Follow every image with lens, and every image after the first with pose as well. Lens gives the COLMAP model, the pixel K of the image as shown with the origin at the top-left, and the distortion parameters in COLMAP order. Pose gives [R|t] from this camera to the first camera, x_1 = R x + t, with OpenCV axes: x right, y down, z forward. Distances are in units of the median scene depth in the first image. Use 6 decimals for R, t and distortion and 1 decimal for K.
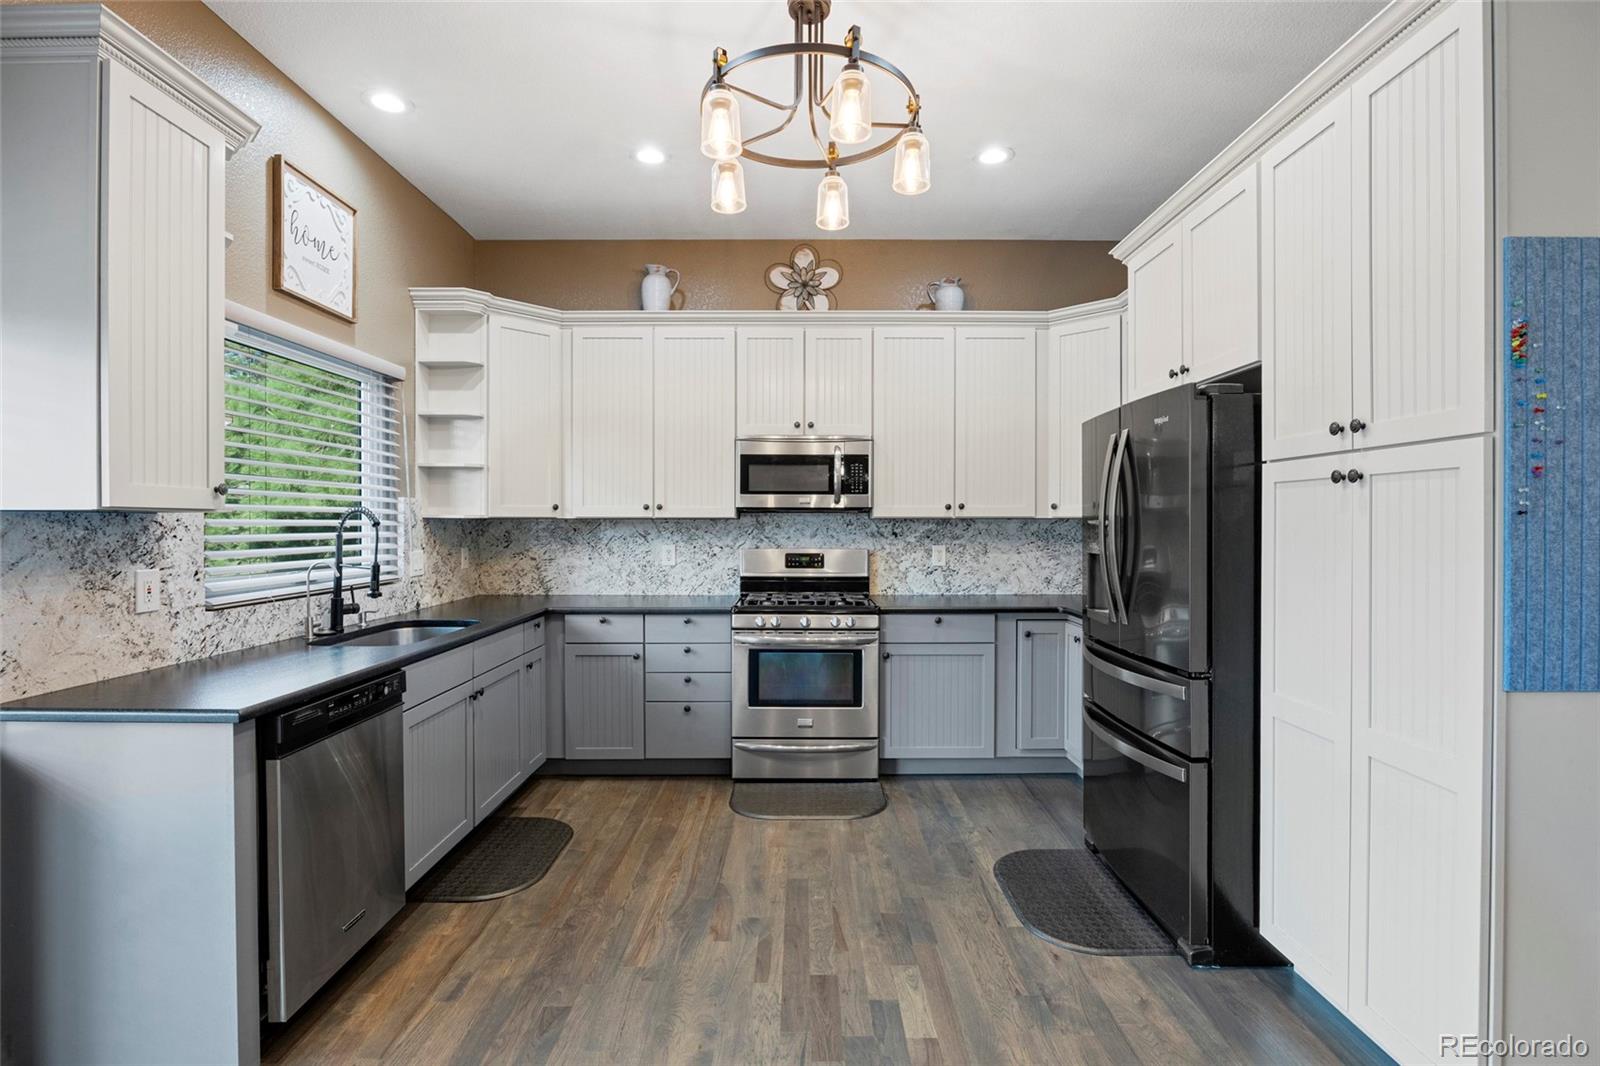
lens RADIAL K [[765.4, 0, 799.4], [0, 765.4, 527.2], [0, 0, 1]] dist [-0.003624, -0.000449]
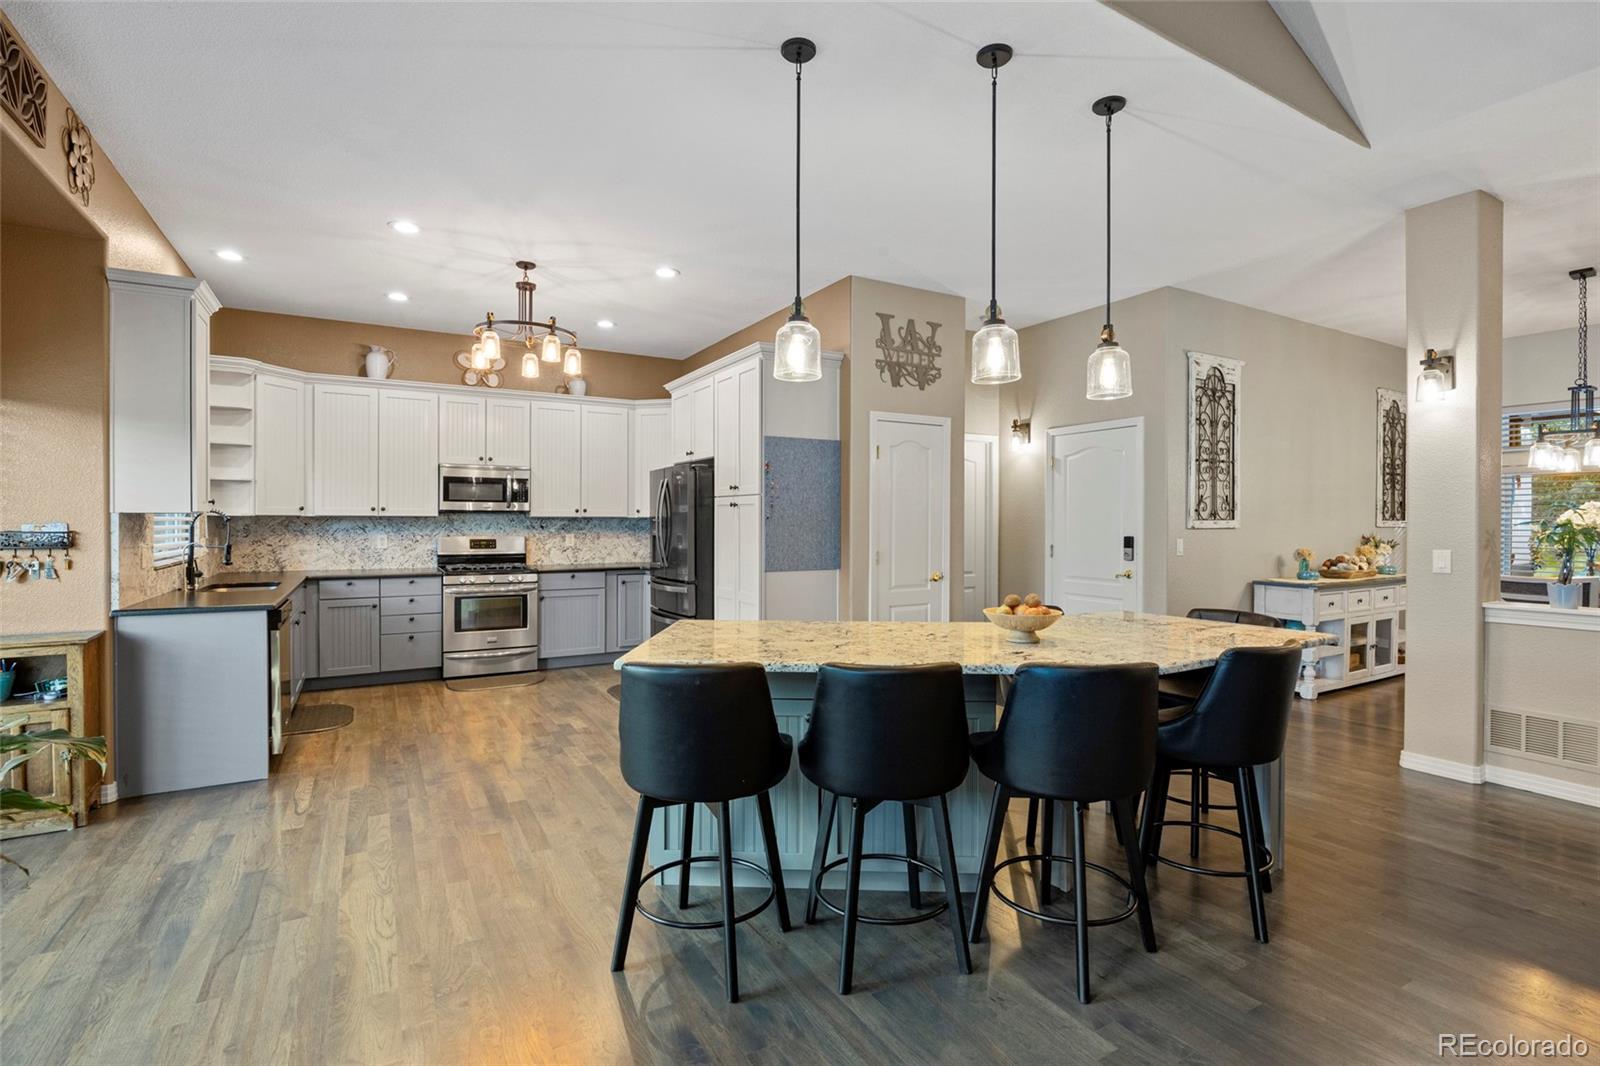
lens RADIAL K [[746.0, 0, 793.9], [0, 746.0, 527.7], [0, 0, 1]] dist [-0.000420, 0.000227]
pose [[0.870242, -0.001416, 0.492622, -0.211784], [-0.000905, 0.999990, 0.004472, 0.003348], [-0.492623, -0.004338, 0.870232, -0.708961]]
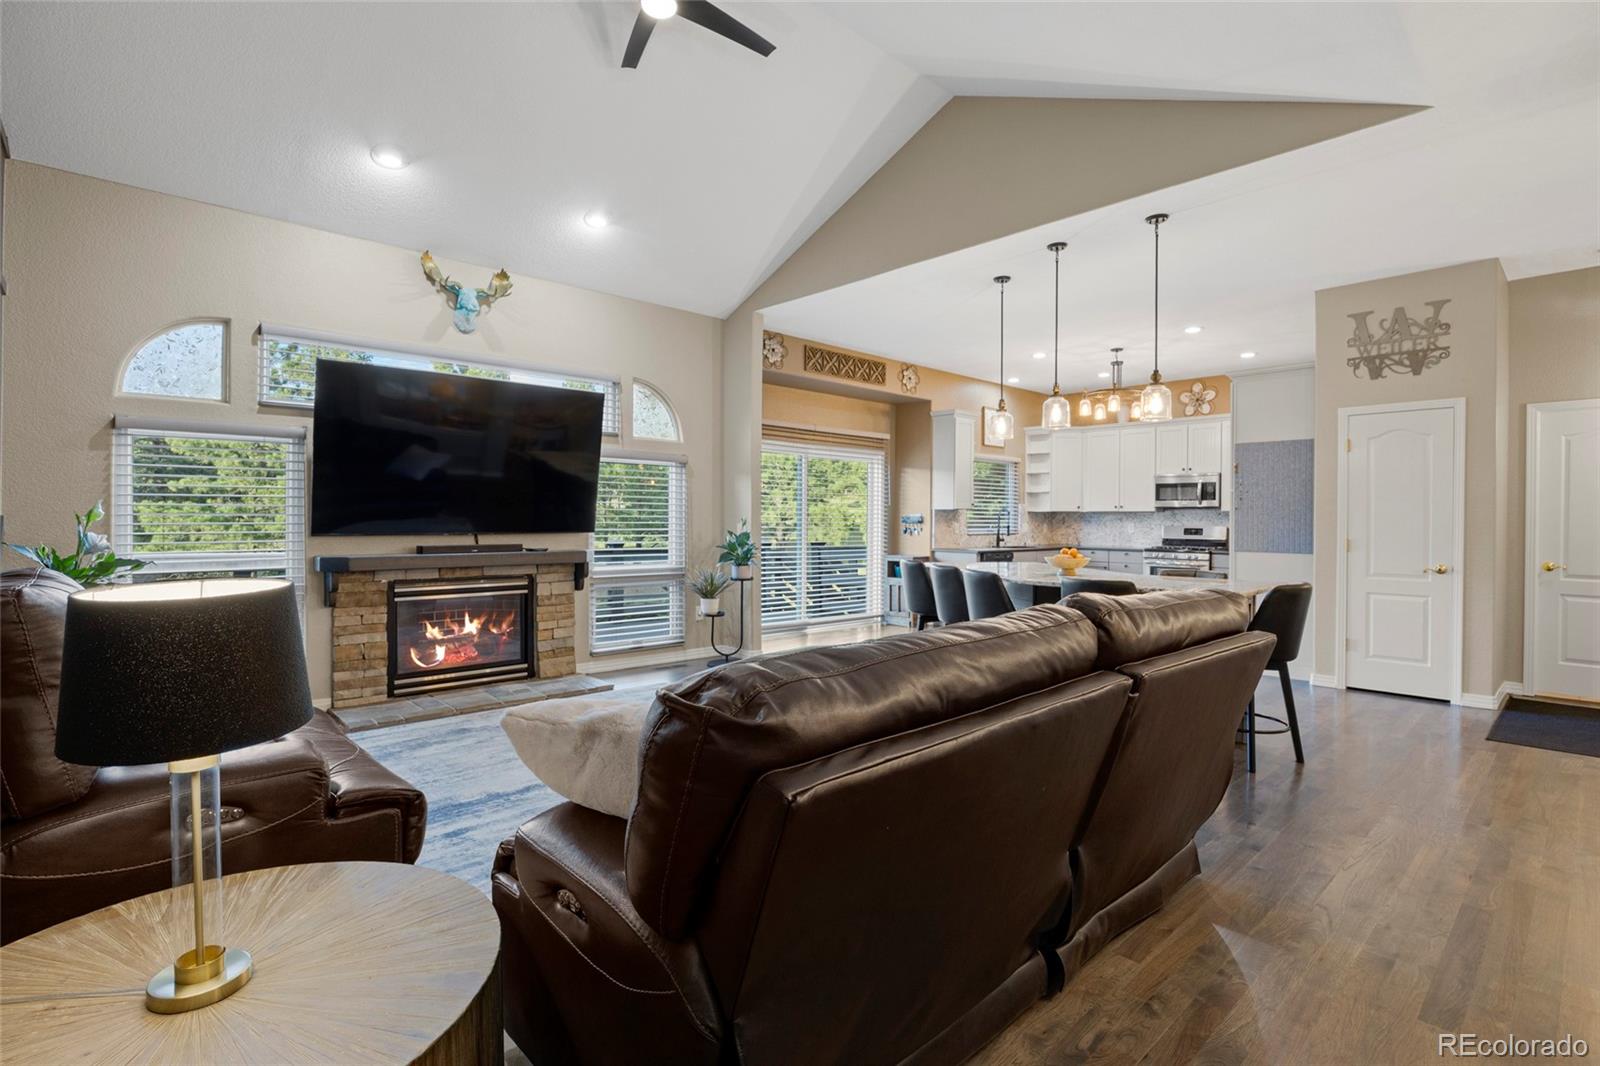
lens RADIAL K [[746.0, 0, 802.2], [0, 746.0, 526.3], [0, 0, 1]] dist [-0.000420, 0.000227]
pose [[0.679218, 0.012687, -0.733827, 0.863502], [-0.009545, 0.999919, 0.008453, 0.024403], [0.733874, 0.001263, 0.679284, -1.318322]]
